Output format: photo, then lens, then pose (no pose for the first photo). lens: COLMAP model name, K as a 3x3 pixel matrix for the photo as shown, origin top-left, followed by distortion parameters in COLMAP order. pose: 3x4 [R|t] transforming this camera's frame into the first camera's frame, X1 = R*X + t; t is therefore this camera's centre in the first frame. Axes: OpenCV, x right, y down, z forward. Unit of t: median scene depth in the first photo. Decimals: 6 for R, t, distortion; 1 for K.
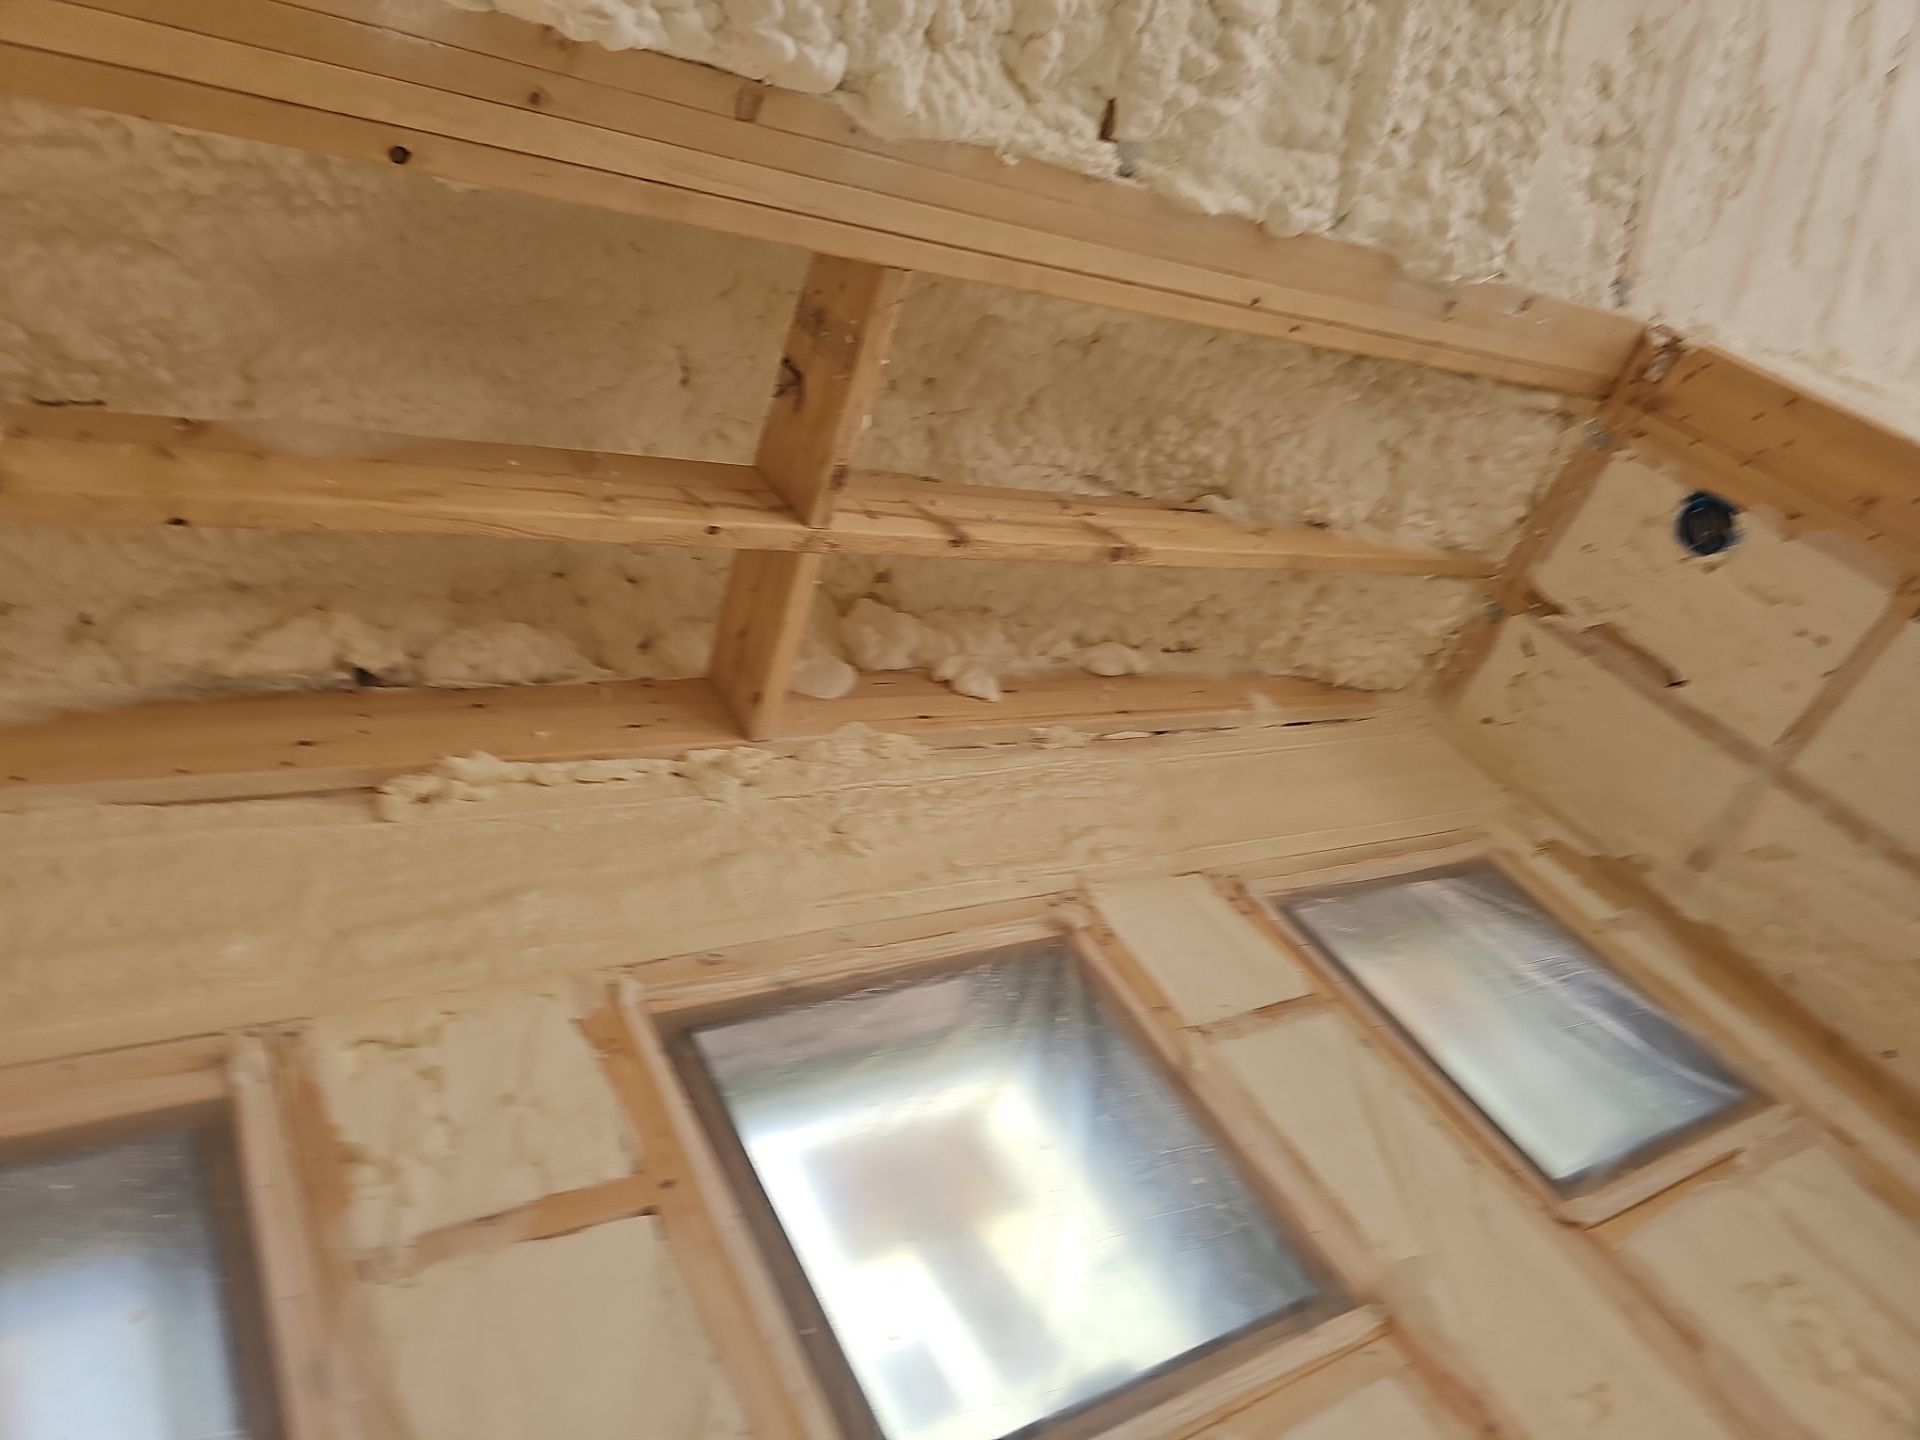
lens RADIAL K [[1247.9, 0, 962.6], [0, 1247.9, 718.2], [0, 0, 1]] dist [0.024998, -0.021080]
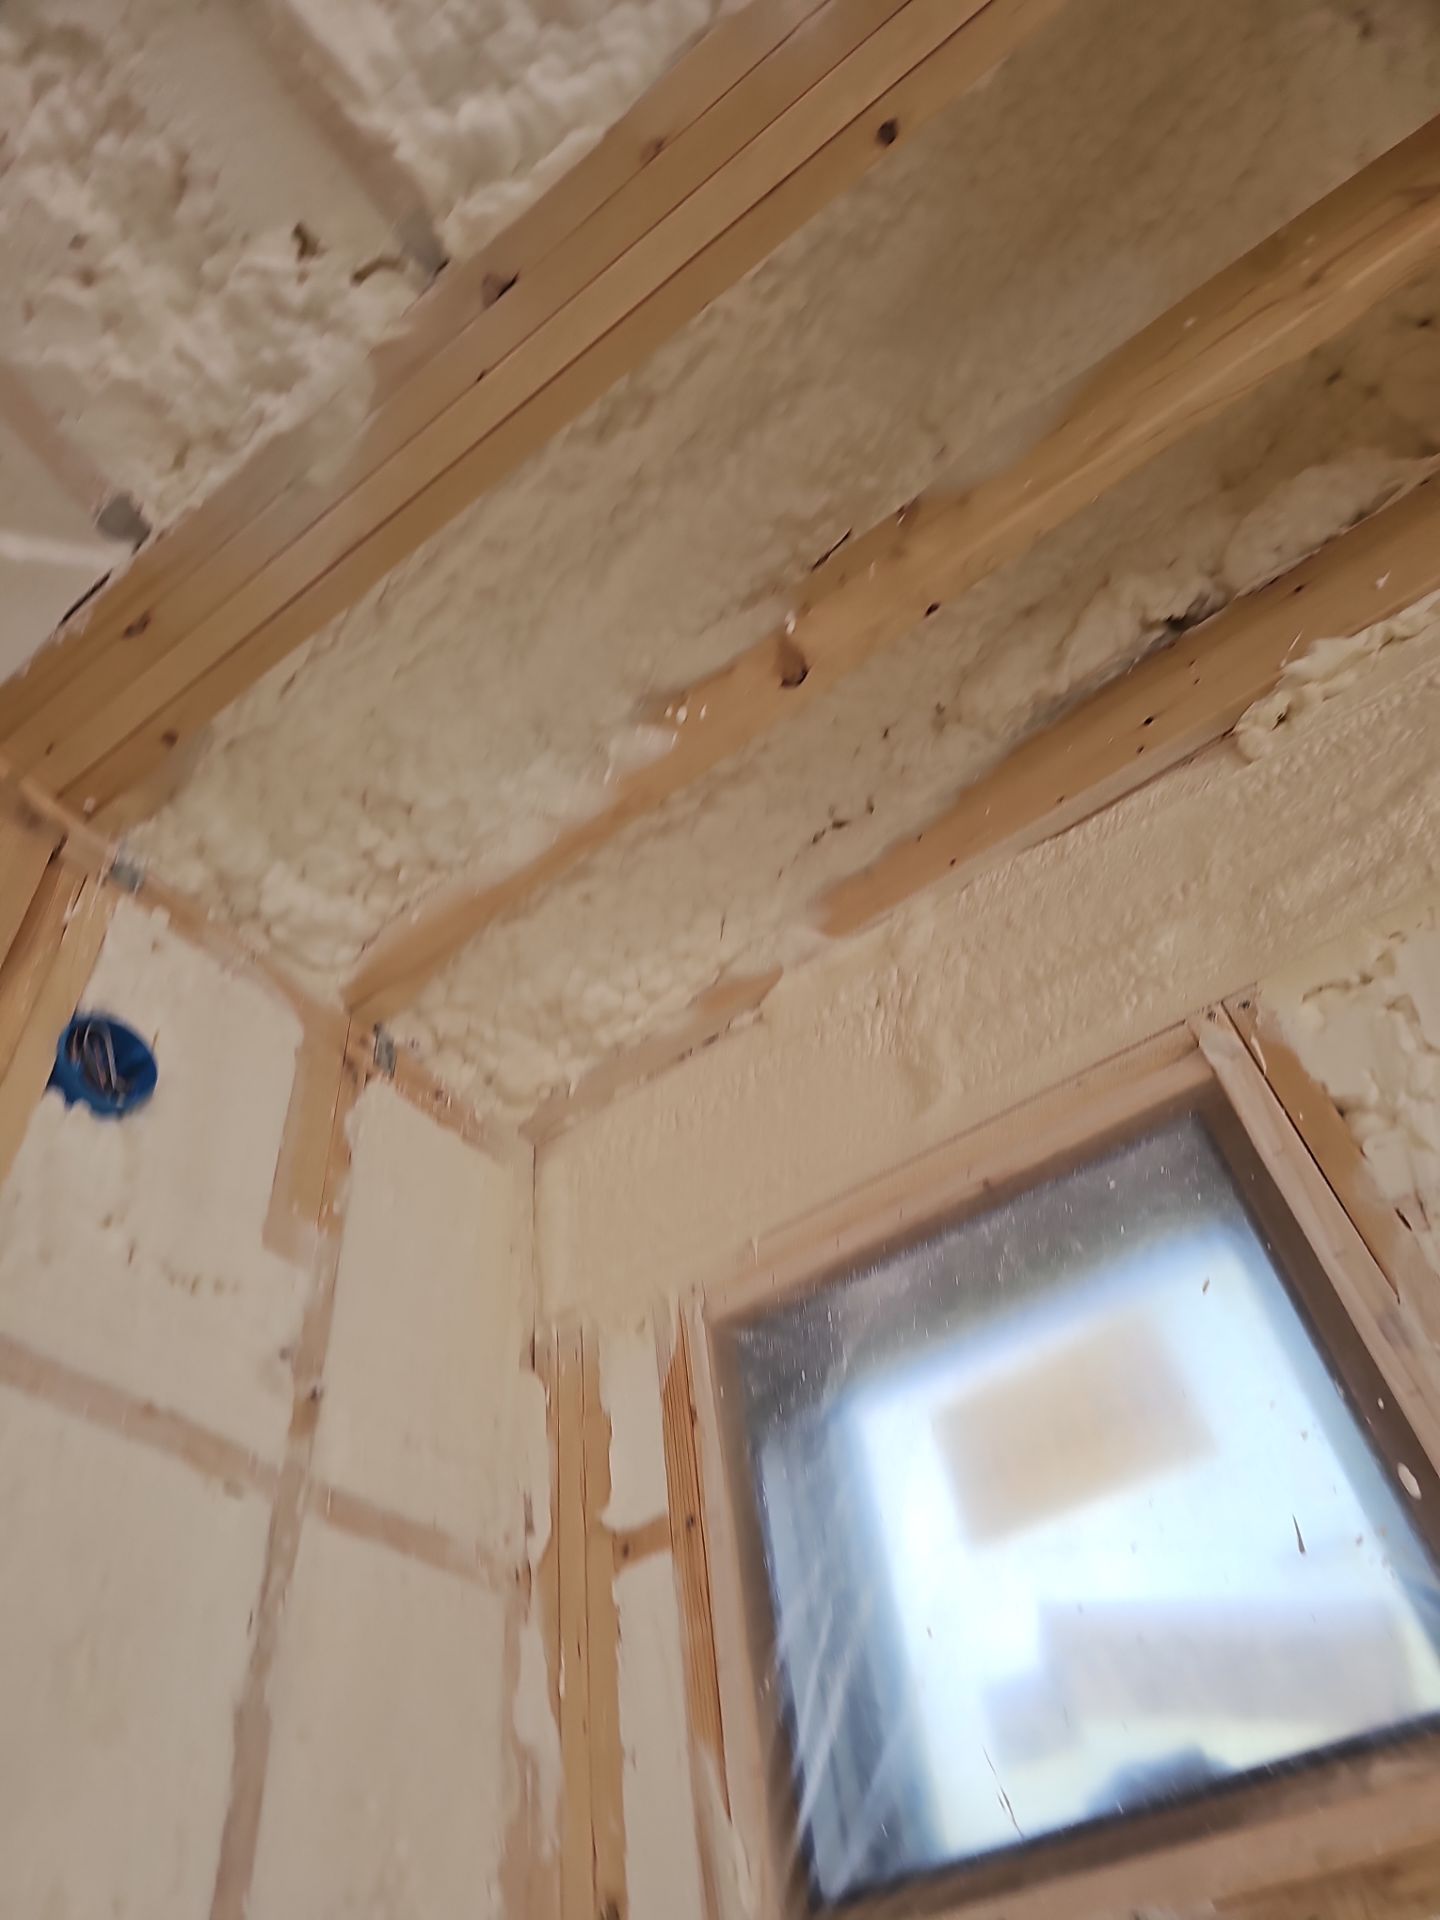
lens RADIAL K [[1247.9, 0, 731.6], [0, 1247.9, 980.2], [0, 0, 1]] dist [0.024998, -0.021080]
pose [[0.519244, -0.241560, -0.819777, 0.072487], [0.498709, 0.864613, 0.061109, -0.029626], [0.694028, -0.440561, 0.569413, 0.123351]]
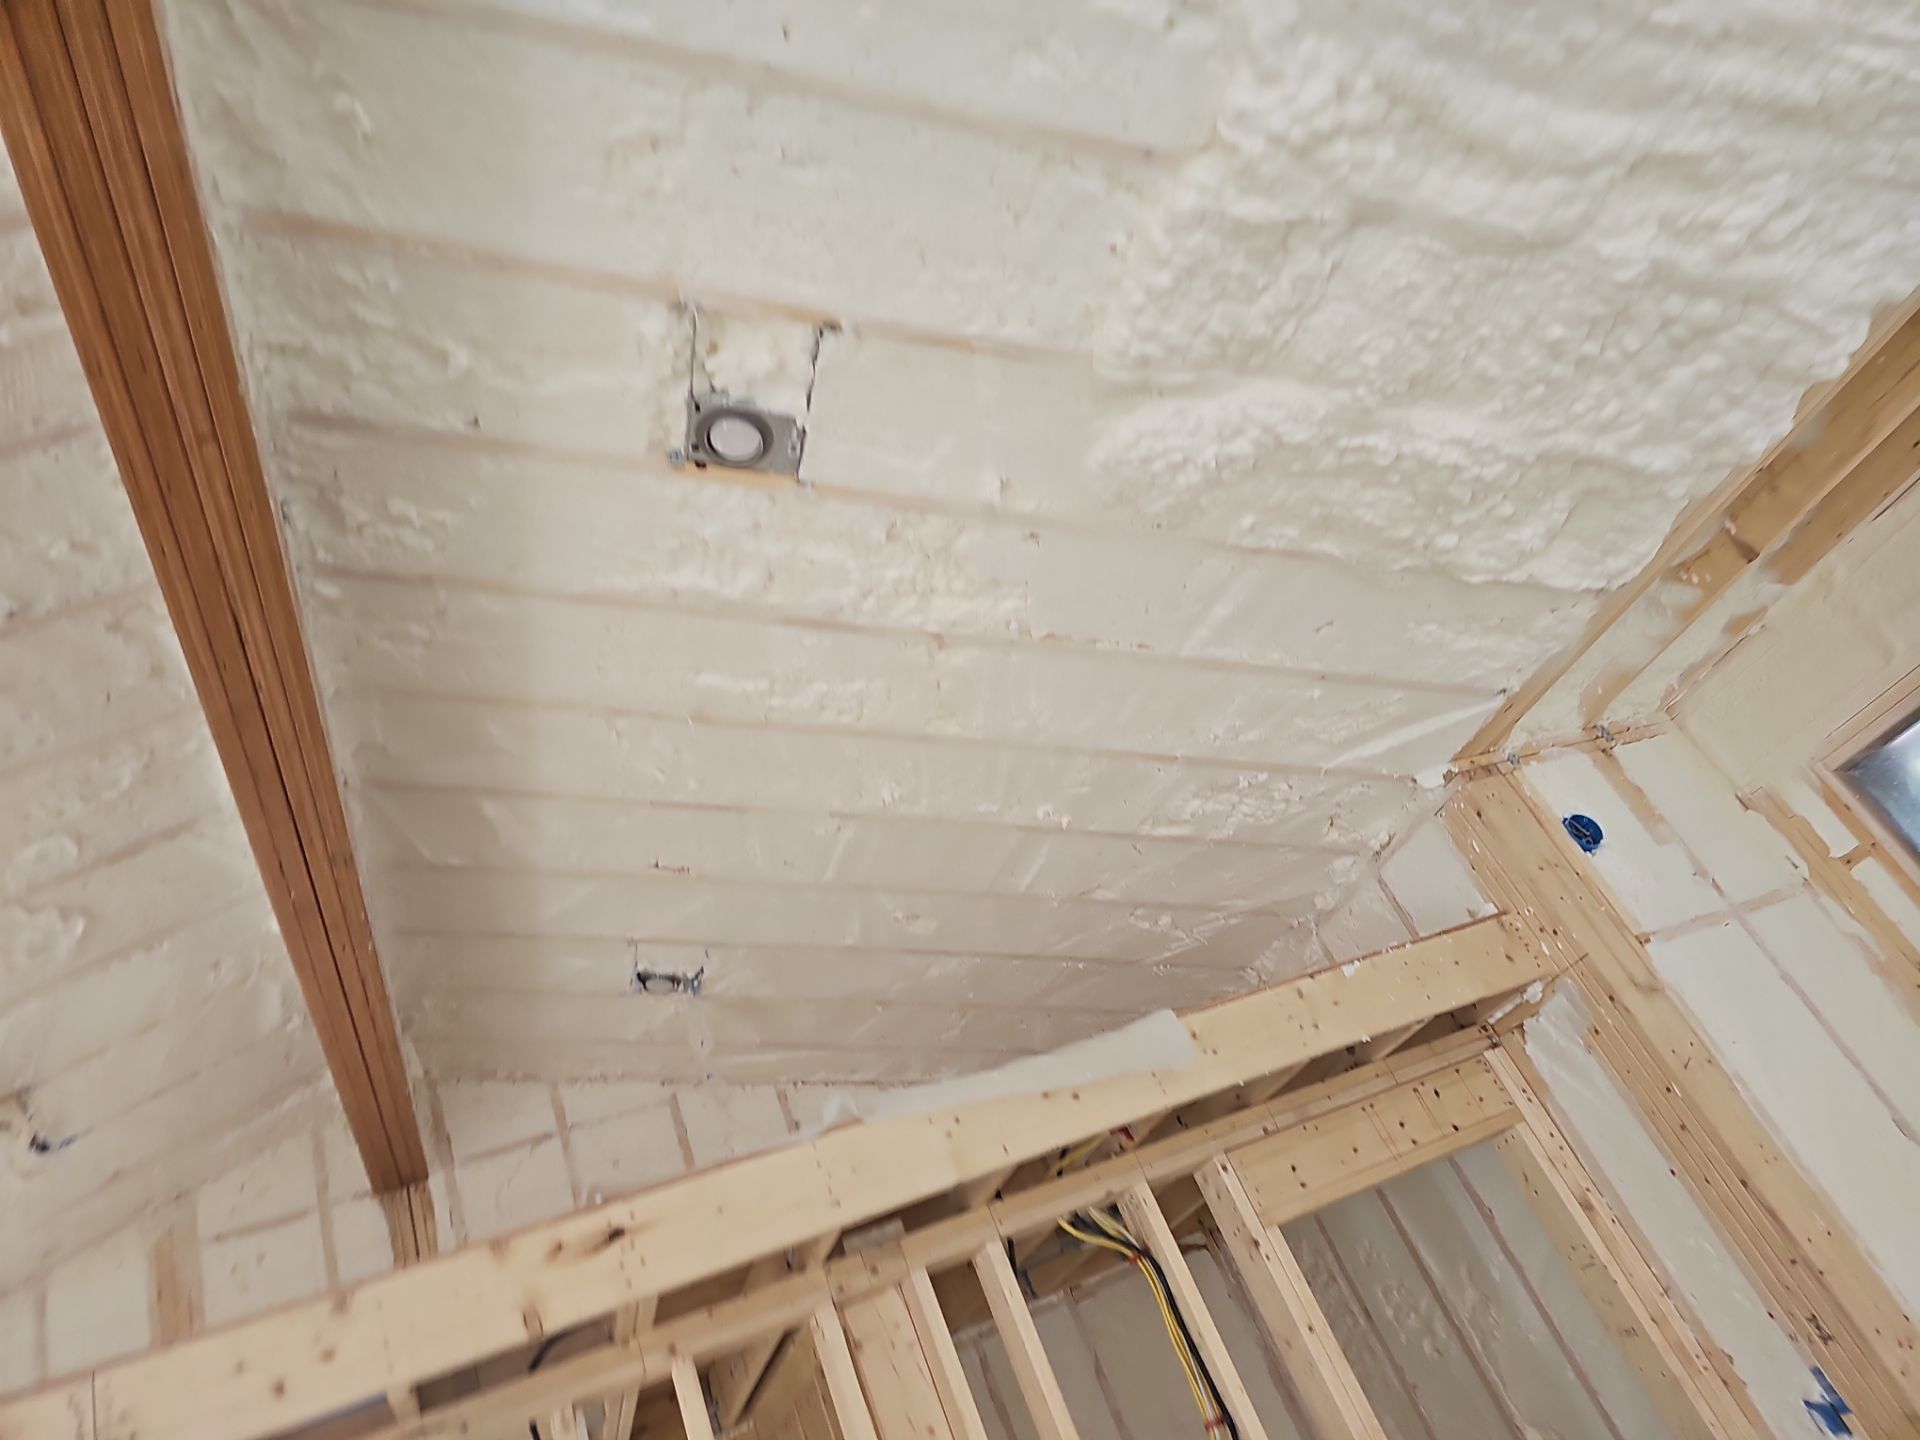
lens RADIAL K [[1247.9, 0, 956.9], [0, 1247.9, 713.7], [0, 0, 1]] dist [0.024998, -0.021080]
pose [[0.096889, -0.044269, -0.994310, 1.523520], [0.932831, 0.352377, 0.075210, -1.653570], [0.347042, -0.934811, 0.075437, -0.115442]]
